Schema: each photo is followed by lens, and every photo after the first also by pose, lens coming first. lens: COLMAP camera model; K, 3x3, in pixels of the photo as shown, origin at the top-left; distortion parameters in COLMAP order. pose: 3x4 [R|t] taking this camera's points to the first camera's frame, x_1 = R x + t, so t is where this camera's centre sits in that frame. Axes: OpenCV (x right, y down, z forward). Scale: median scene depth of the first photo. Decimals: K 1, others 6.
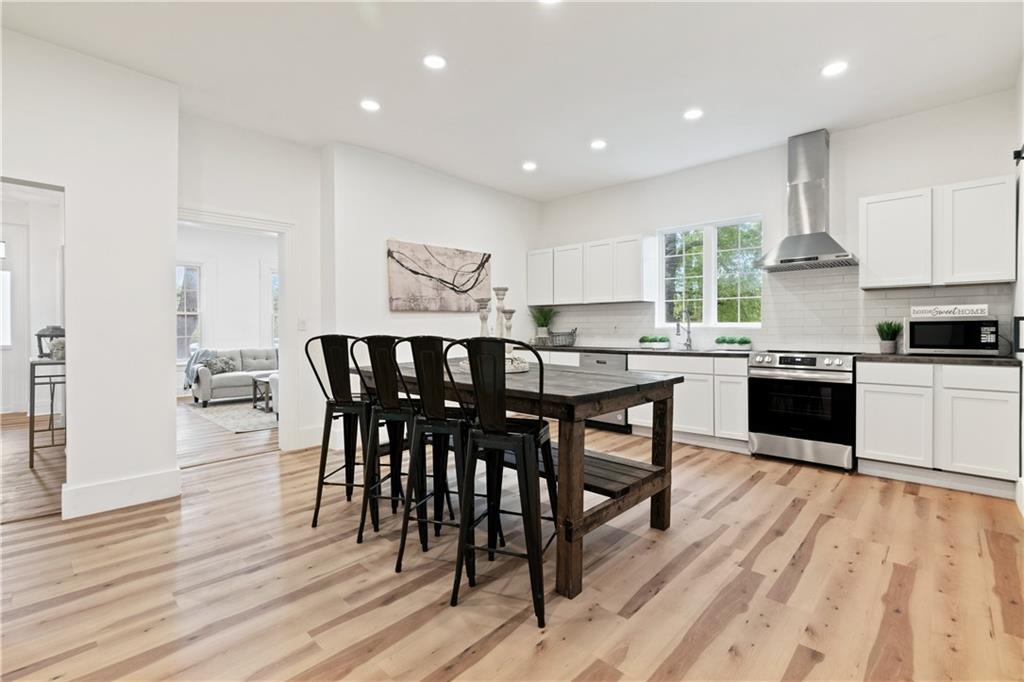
lens RADIAL K [[459.0, 0, 517.3], [0, 459.0, 334.4], [0, 0, 1]] dist [-0.002242, 0.002481]
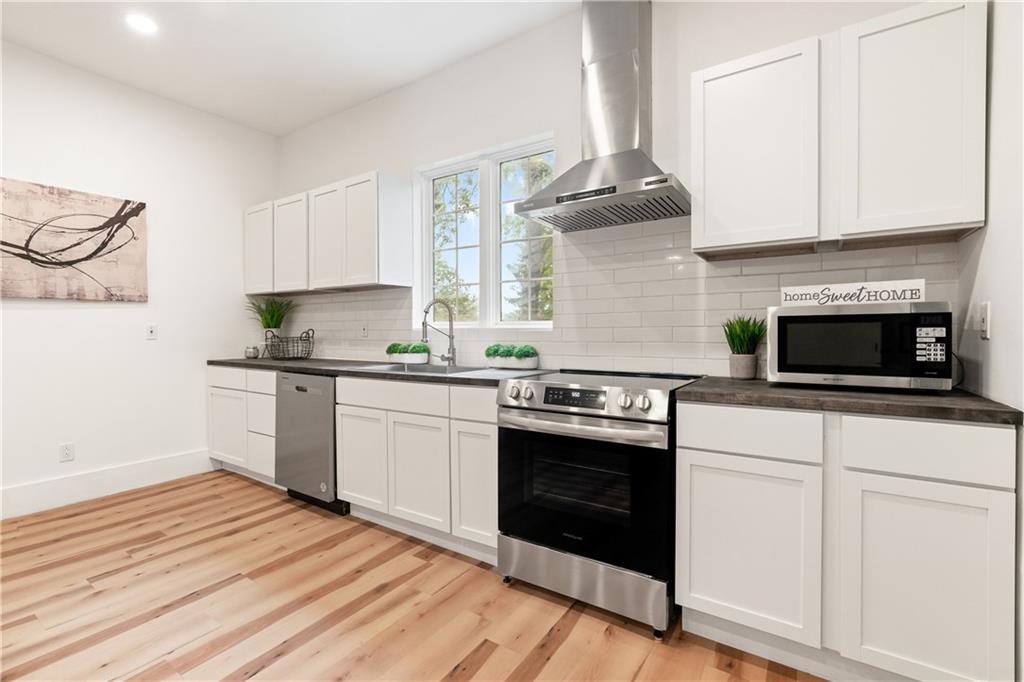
lens RADIAL K [[459.0, 0, 509.8], [0, 459.0, 338.8], [0, 0, 1]] dist [-0.002242, 0.002481]
pose [[0.987667, -0.002627, 0.156548, 0.462711], [0.001793, 0.999983, 0.005469, -0.006600], [-0.156560, -0.005121, 0.987655, 0.524233]]
